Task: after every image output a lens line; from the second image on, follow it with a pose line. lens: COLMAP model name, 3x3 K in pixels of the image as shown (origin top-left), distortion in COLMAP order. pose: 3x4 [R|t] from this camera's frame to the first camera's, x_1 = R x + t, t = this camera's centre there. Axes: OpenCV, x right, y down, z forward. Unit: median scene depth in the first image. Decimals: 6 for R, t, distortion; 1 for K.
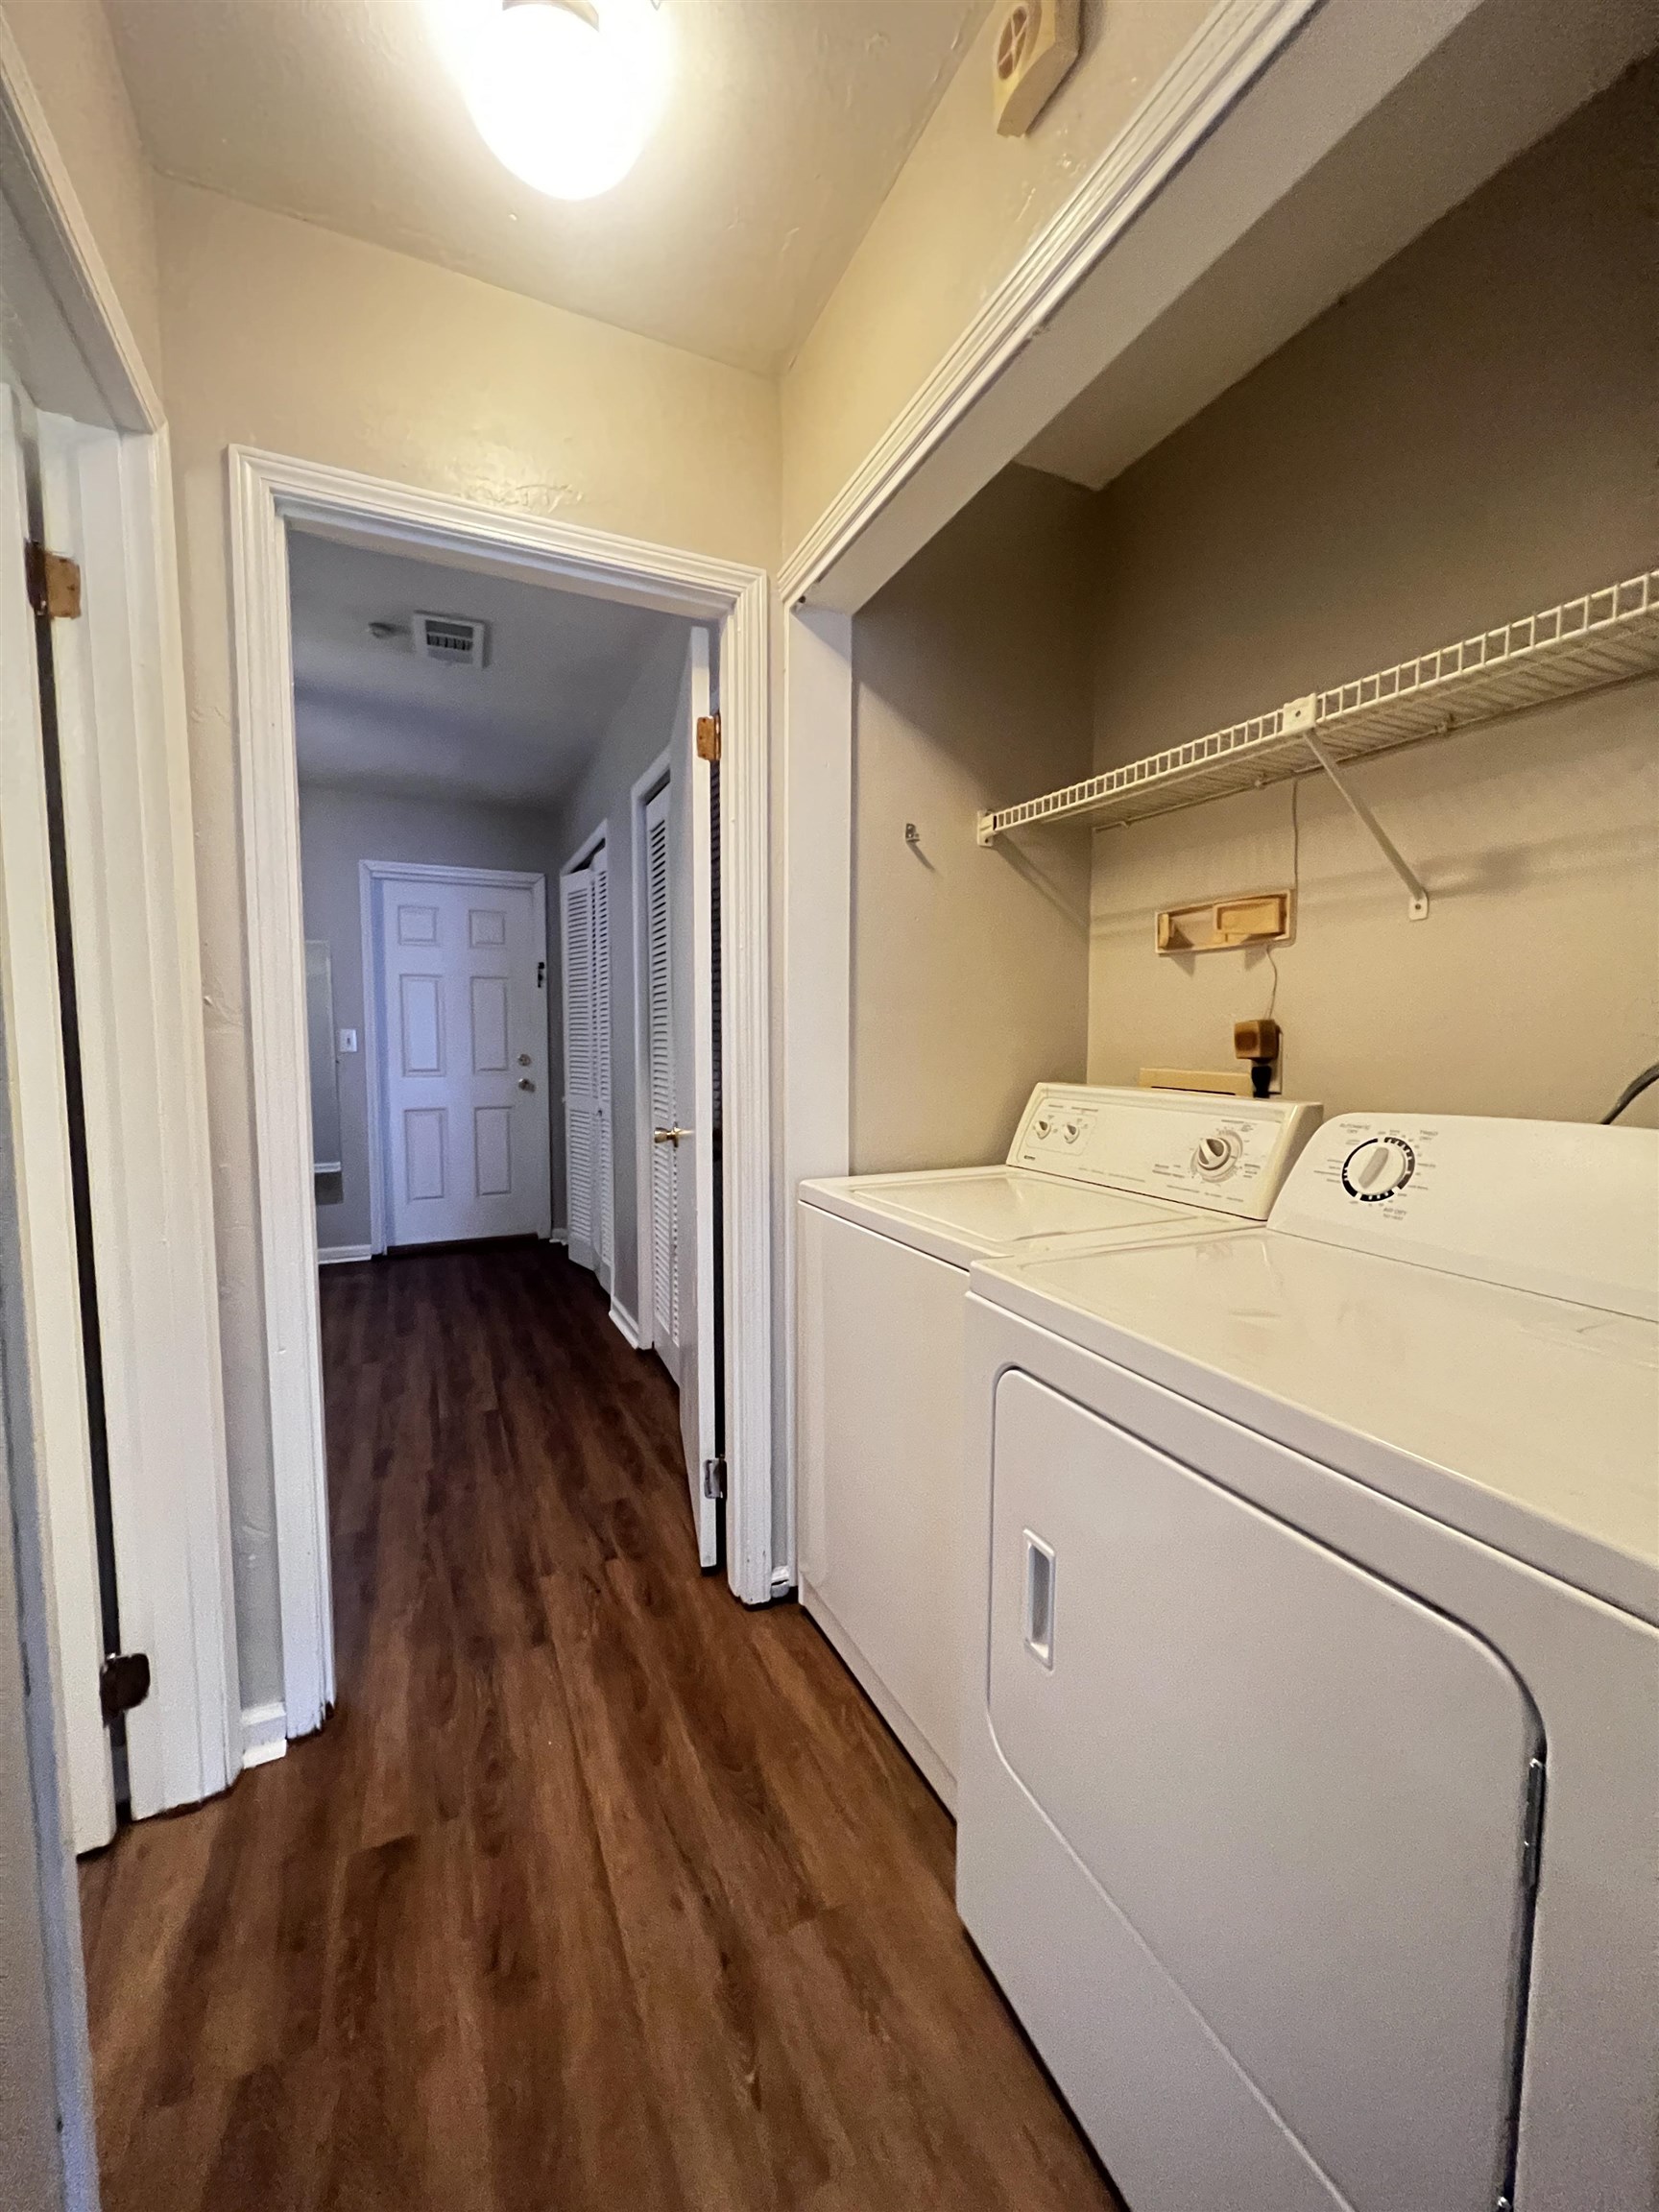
lens RADIAL K [[888.7, 0, 825.0], [0, 888.7, 1105.1], [0, 0, 1]] dist [-0.002614, -0.000188]
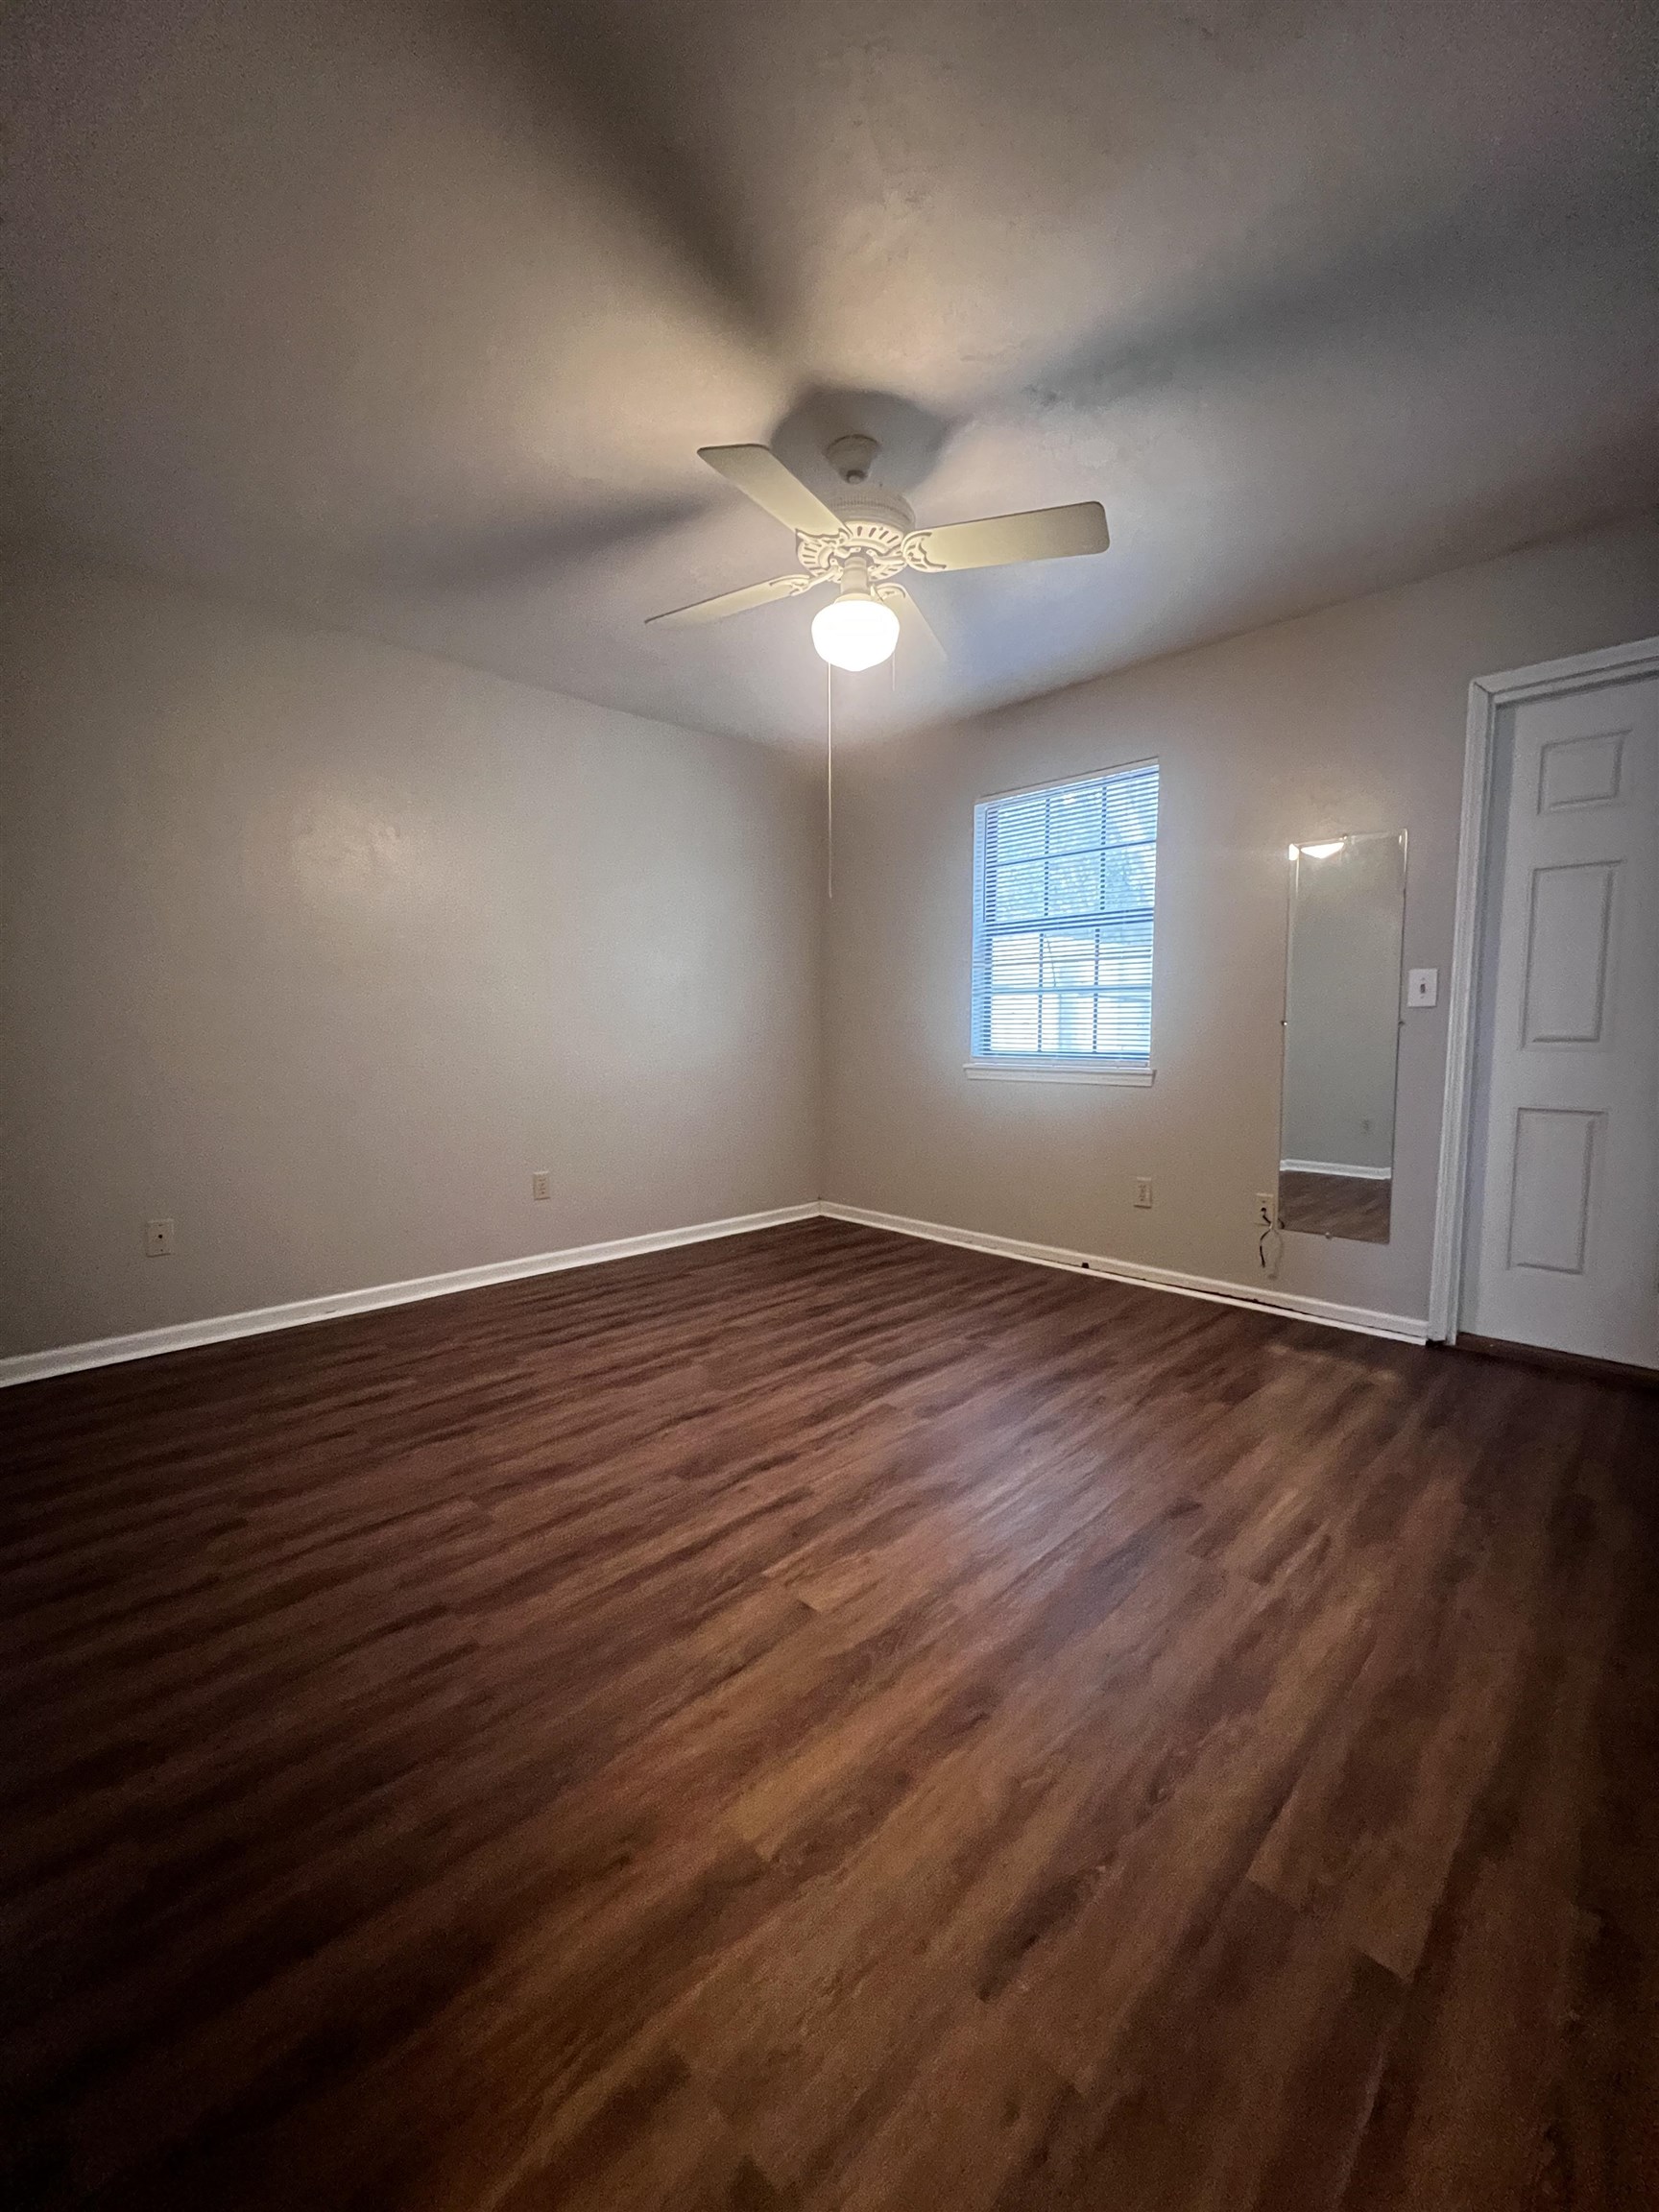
lens RADIAL K [[888.7, 0, 829.6], [0, 888.7, 1104.0], [0, 0, 1]] dist [-0.002614, -0.000188]
pose [[0.341102, 0.082258, -0.936421, -0.106804], [-0.068357, 0.995697, 0.062565, -0.003138], [0.937538, 0.042670, 0.345257, 0.466840]]
